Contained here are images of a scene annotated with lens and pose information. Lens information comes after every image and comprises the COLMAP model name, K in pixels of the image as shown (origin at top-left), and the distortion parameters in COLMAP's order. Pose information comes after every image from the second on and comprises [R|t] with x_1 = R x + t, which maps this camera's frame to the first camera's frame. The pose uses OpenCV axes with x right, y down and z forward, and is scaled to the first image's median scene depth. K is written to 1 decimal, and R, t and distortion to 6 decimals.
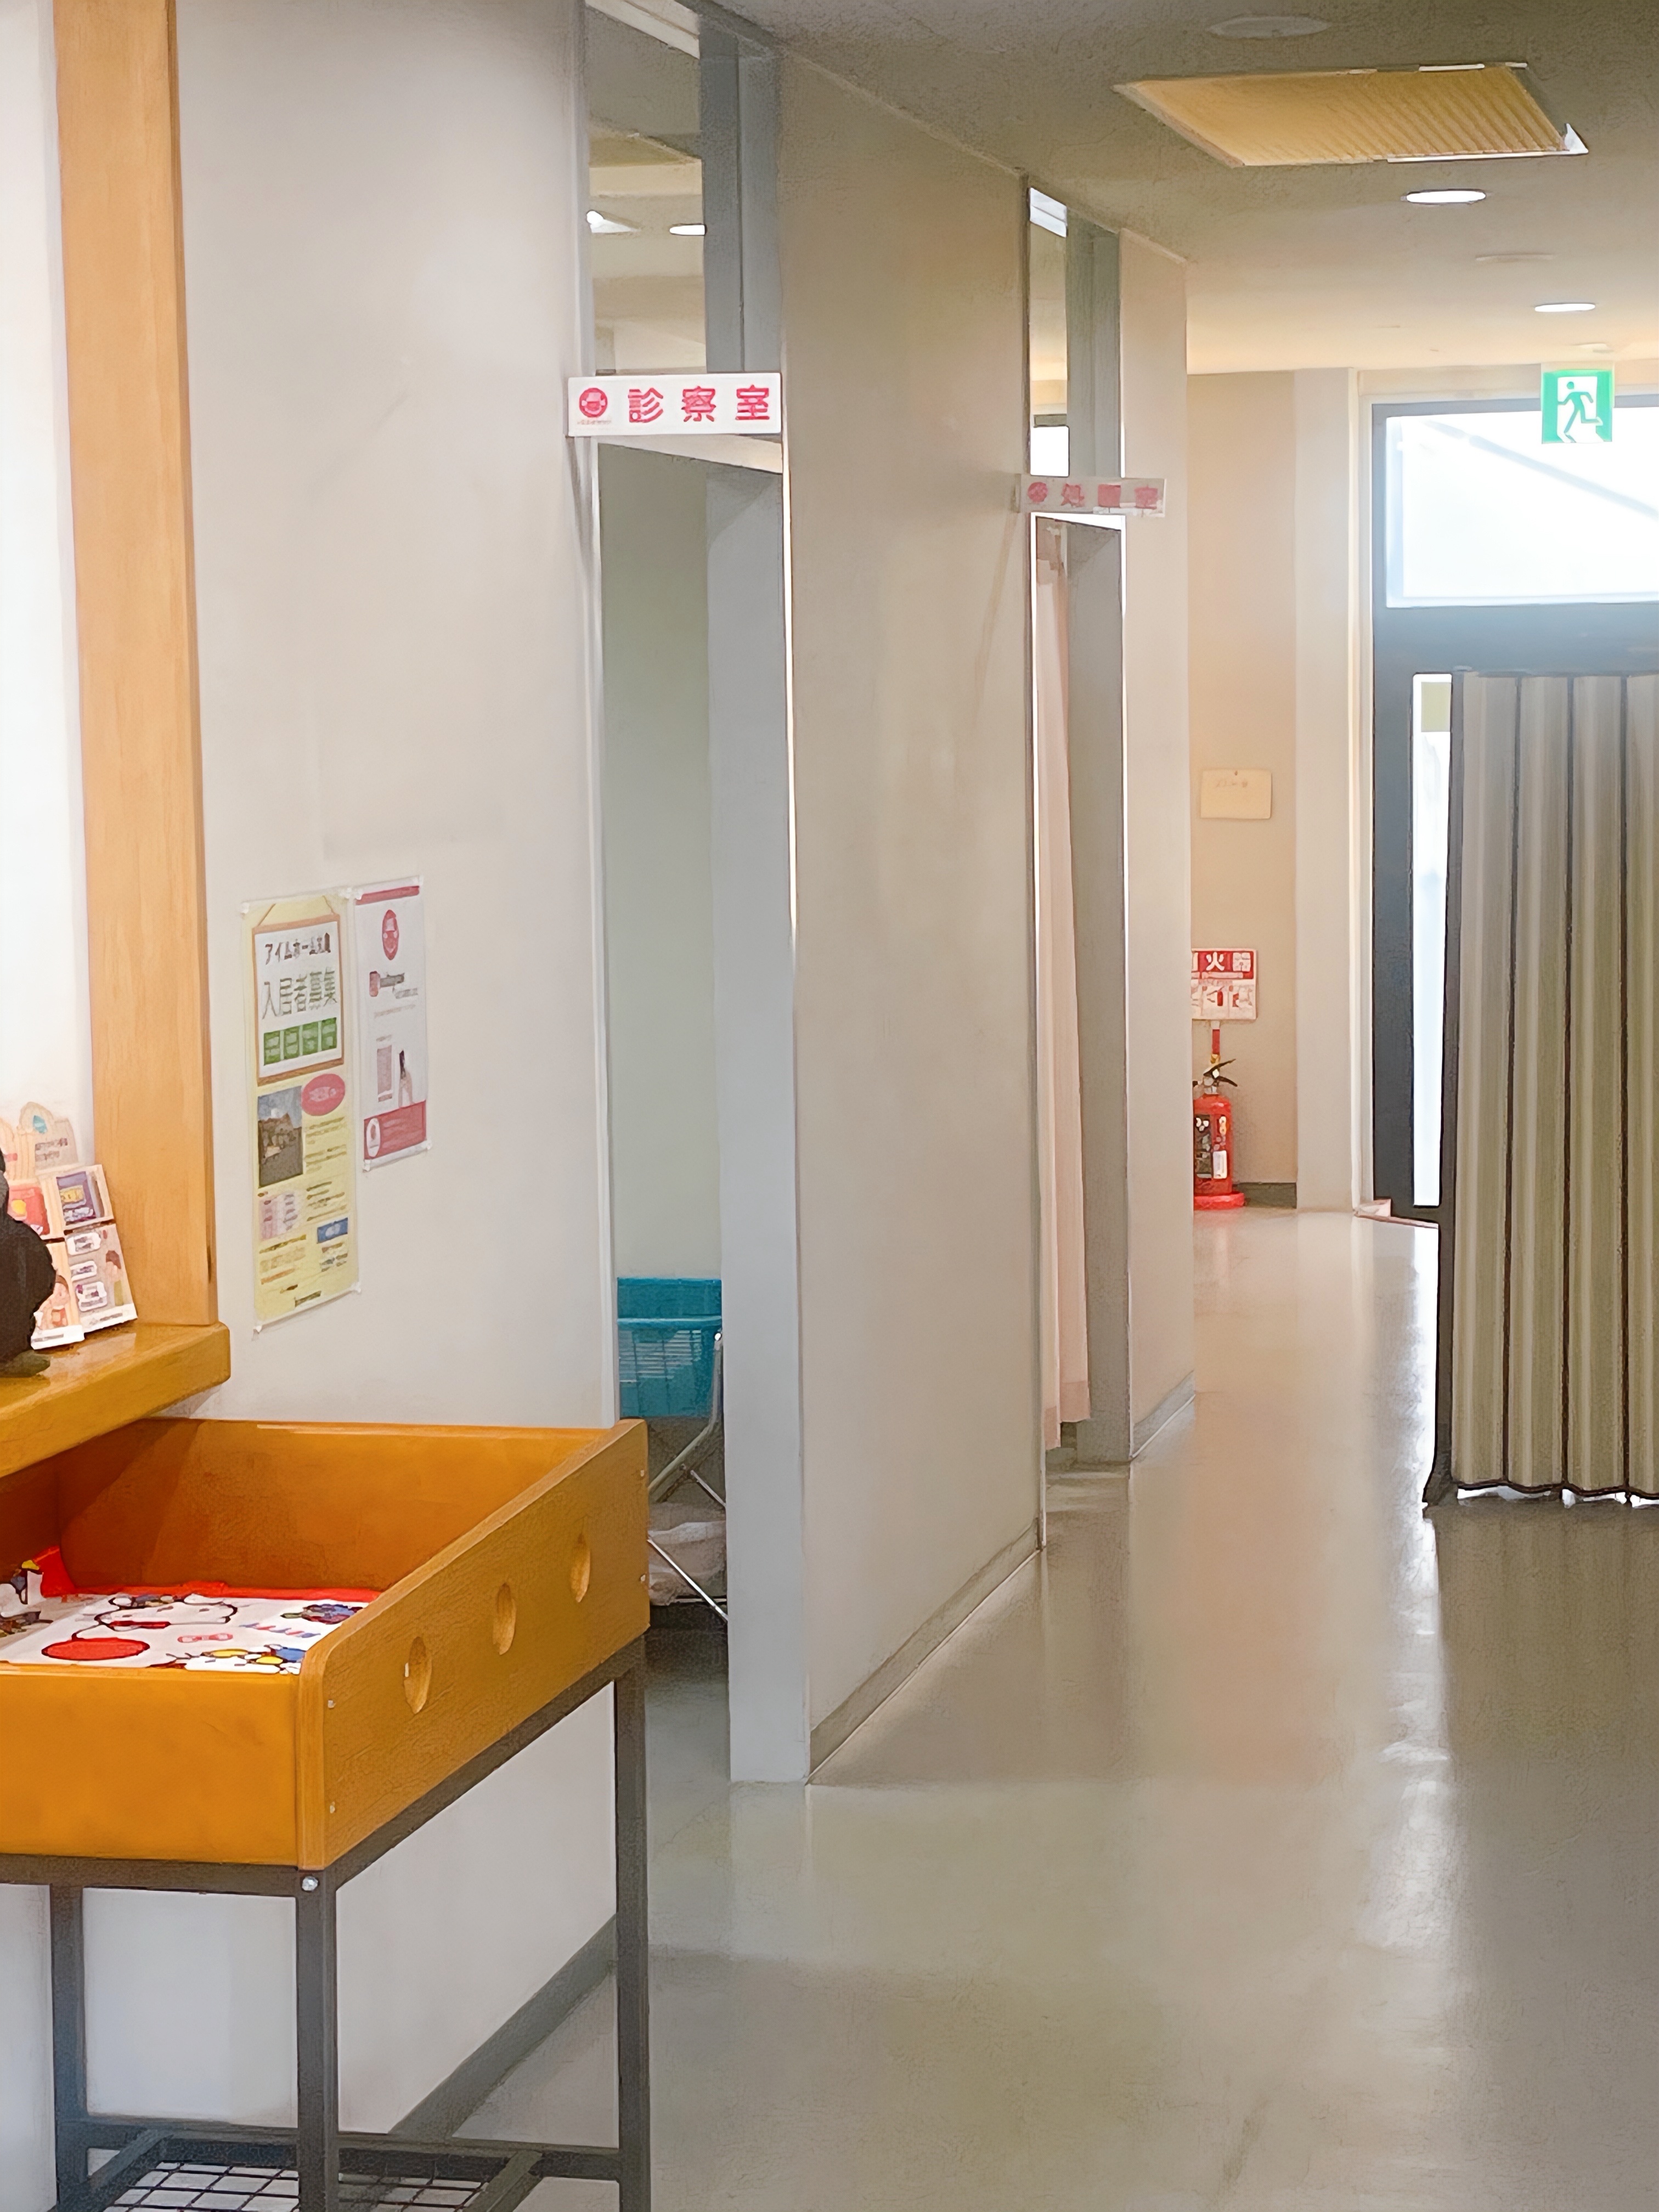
lens RADIAL K [[4420.2, 0, 832.7], [0, 4420.2, 1103.0], [0, 0, 1]] dist [0.115297, 0.000000]
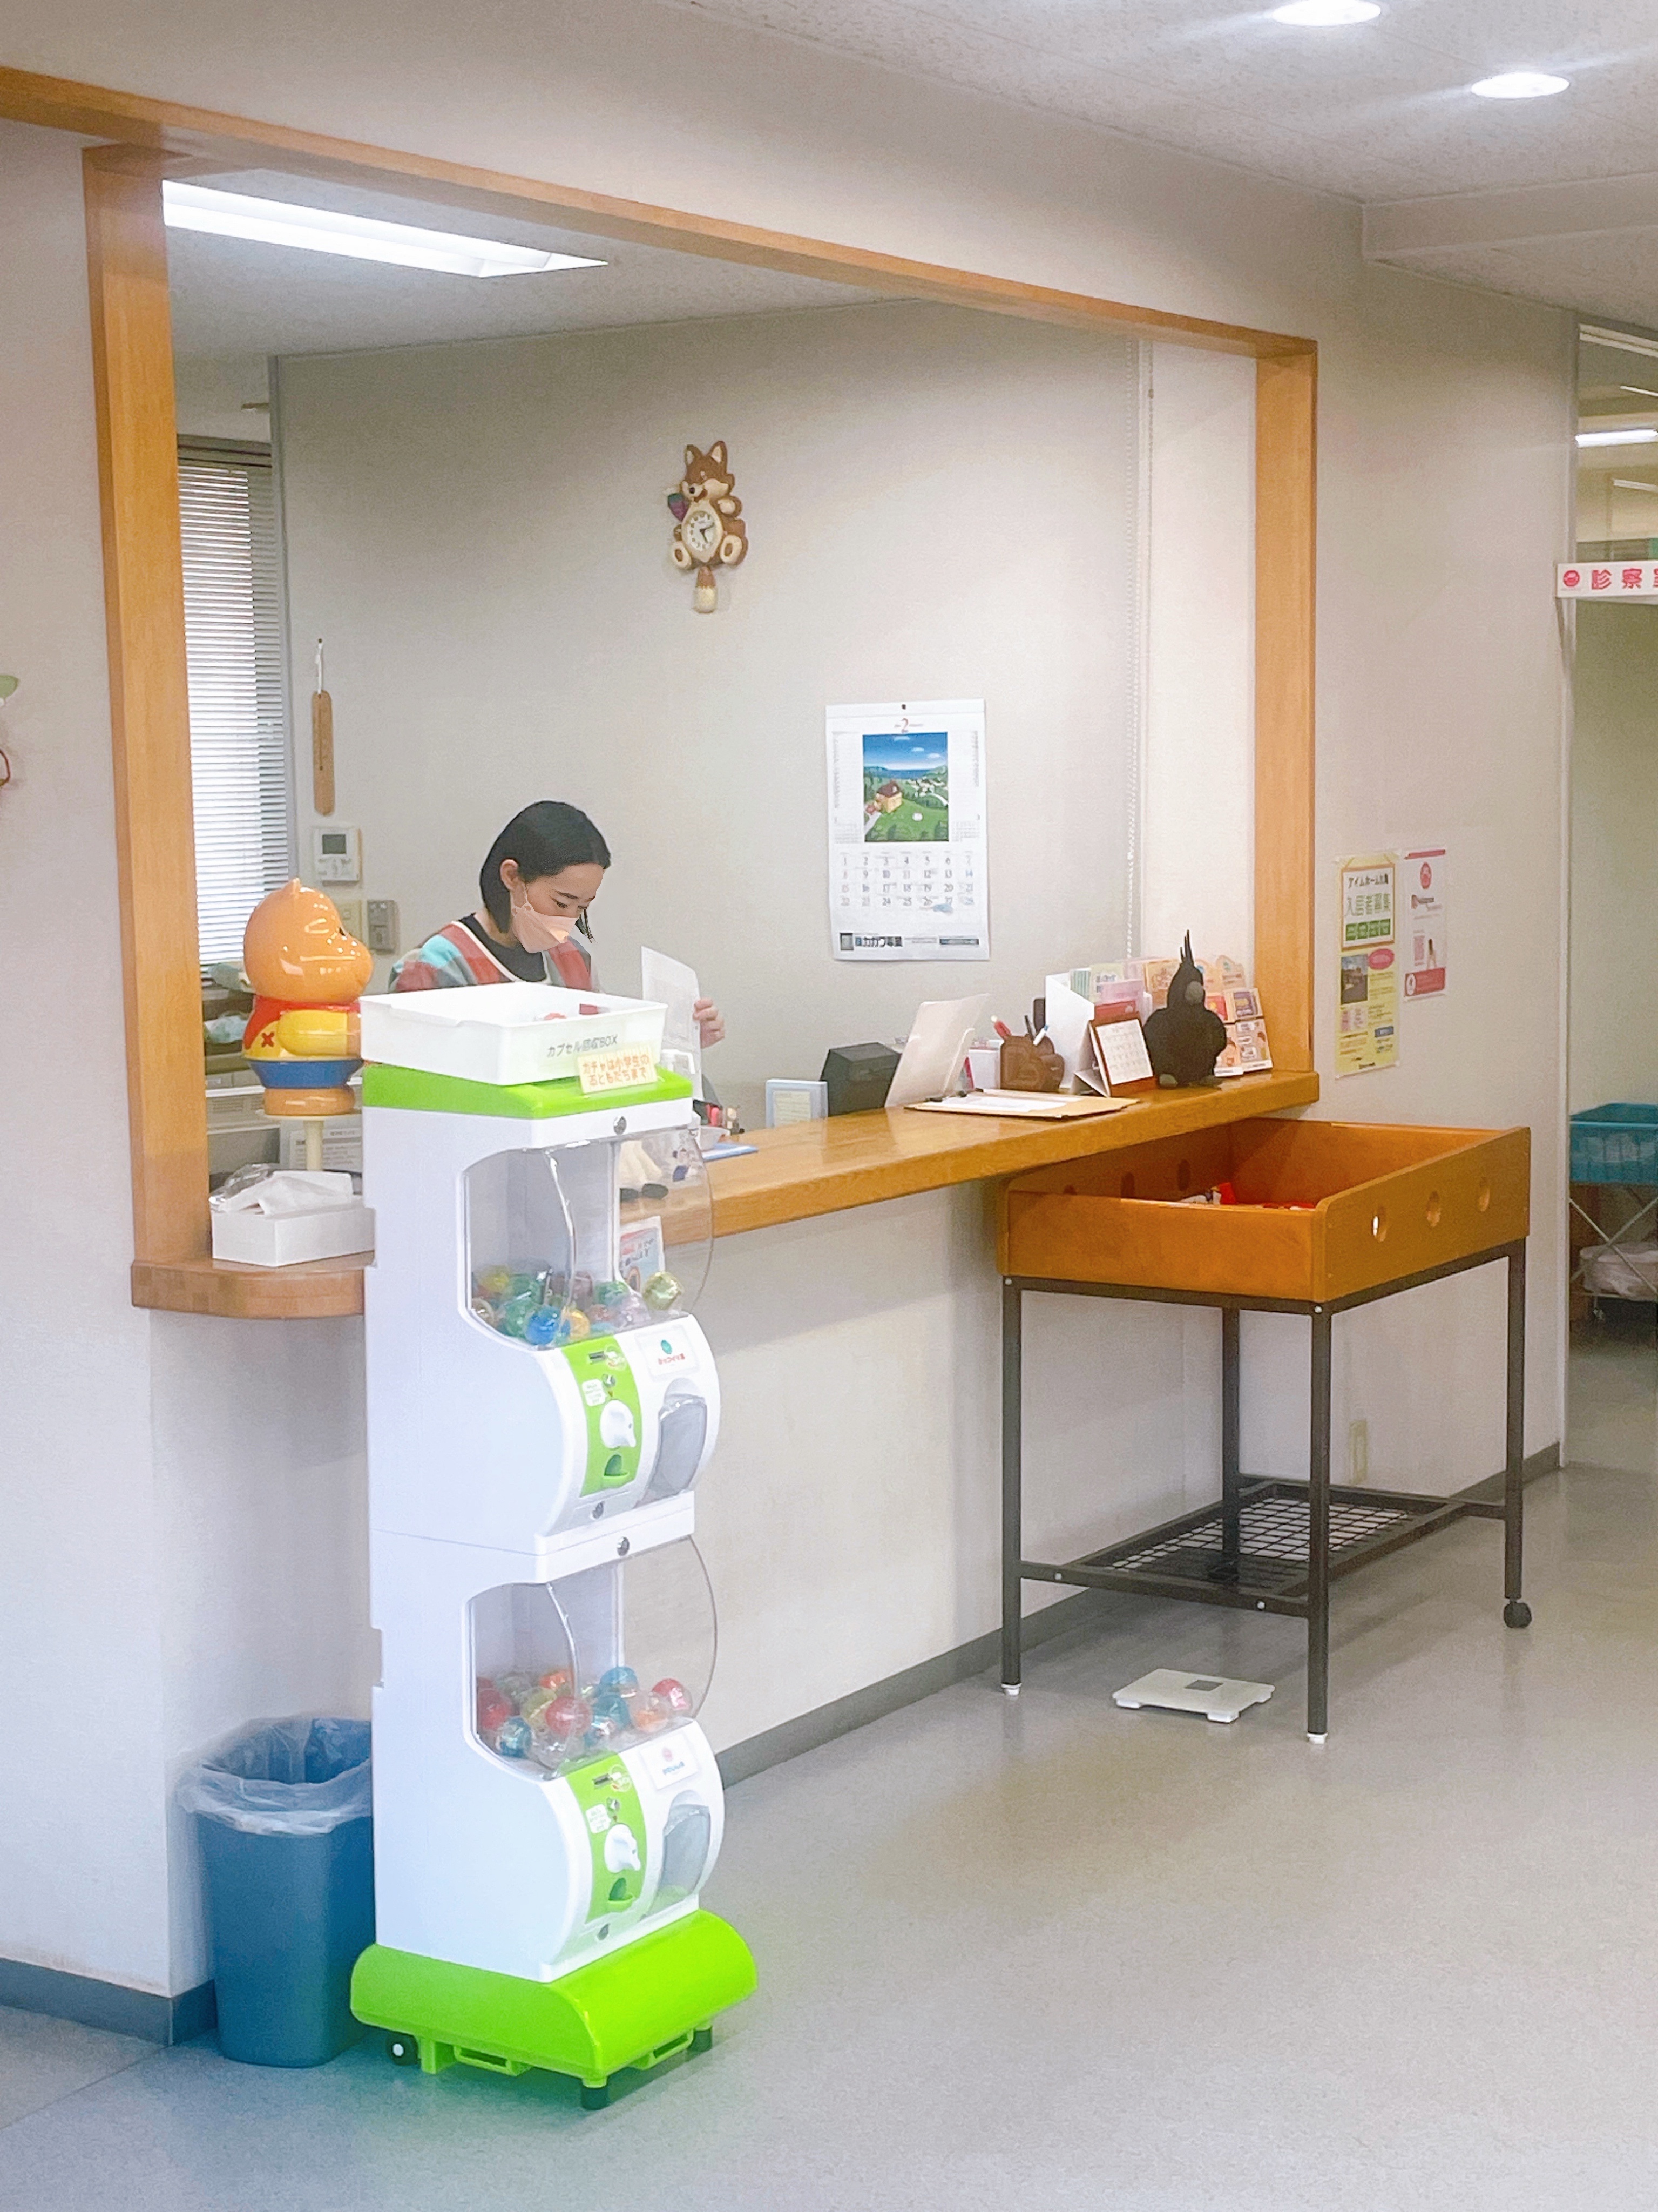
lens RADIAL K [[3504.2, 0, 829.6], [0, 3504.2, 1107.7], [0, 0, 1]] dist [-0.027234, 0.000000]
pose [[0.946199, 0.034744, -0.321714, 0.150059], [-0.029019, 0.999324, 0.022575, 0.035744], [0.322281, -0.012025, 0.946568, -0.506337]]
